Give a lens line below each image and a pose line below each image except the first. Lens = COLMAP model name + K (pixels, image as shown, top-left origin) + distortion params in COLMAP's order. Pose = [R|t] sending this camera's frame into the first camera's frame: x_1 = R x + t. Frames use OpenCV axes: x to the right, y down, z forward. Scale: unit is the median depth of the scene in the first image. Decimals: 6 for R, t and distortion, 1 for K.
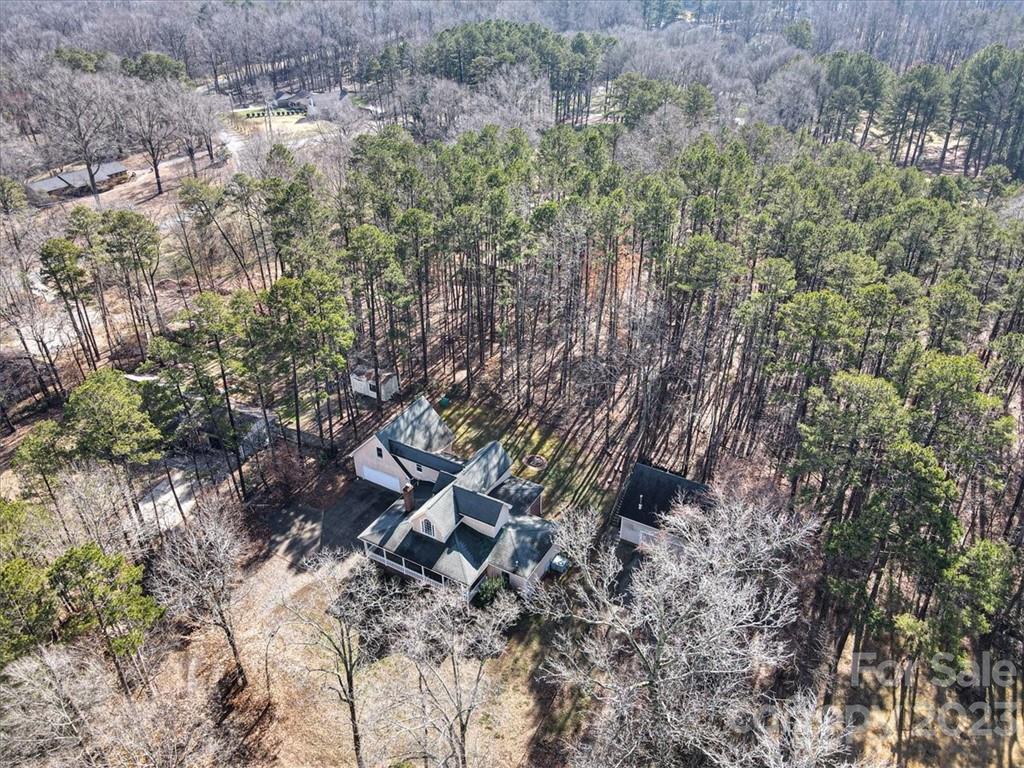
lens RADIAL K [[739.6, 0, 510.8], [0, 739.6, 383.0], [0, 0, 1]] dist [0.001596, 0.000227]
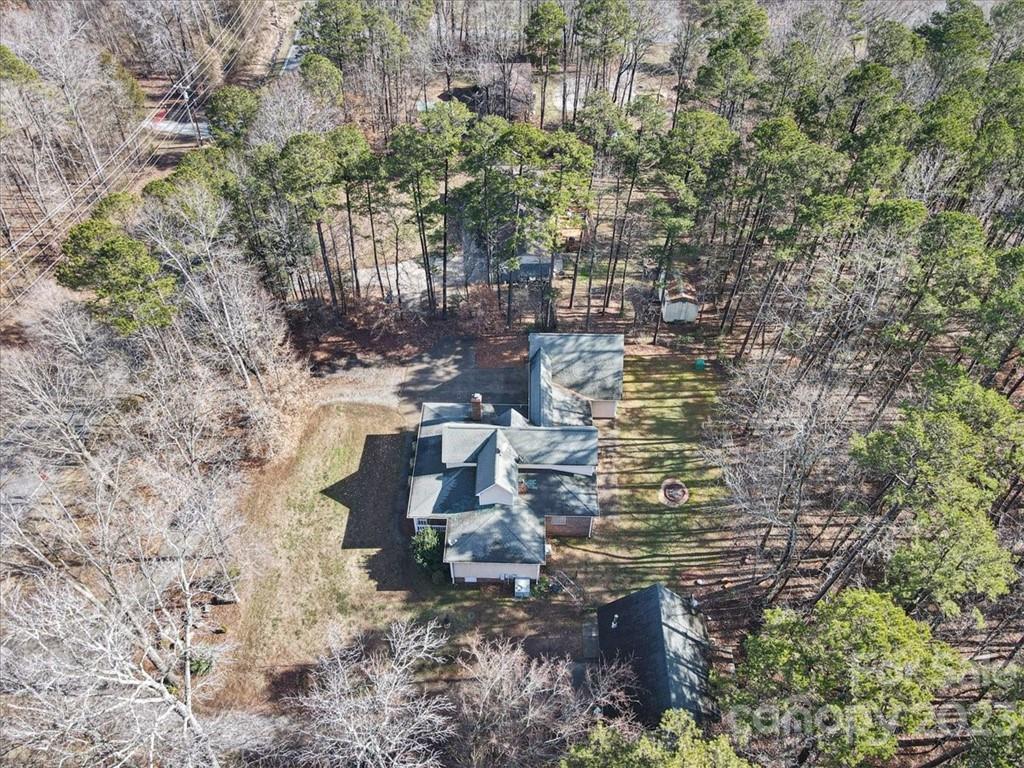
lens RADIAL K [[739.6, 0, 511.5], [0, 739.6, 386.5], [0, 0, 1]] dist [0.001596, 0.000227]
pose [[0.482561, 0.635831, -0.602373, 0.386247], [-0.466453, 0.768668, 0.437688, -0.264511], [0.741321, 0.069768, 0.667514, 0.397848]]
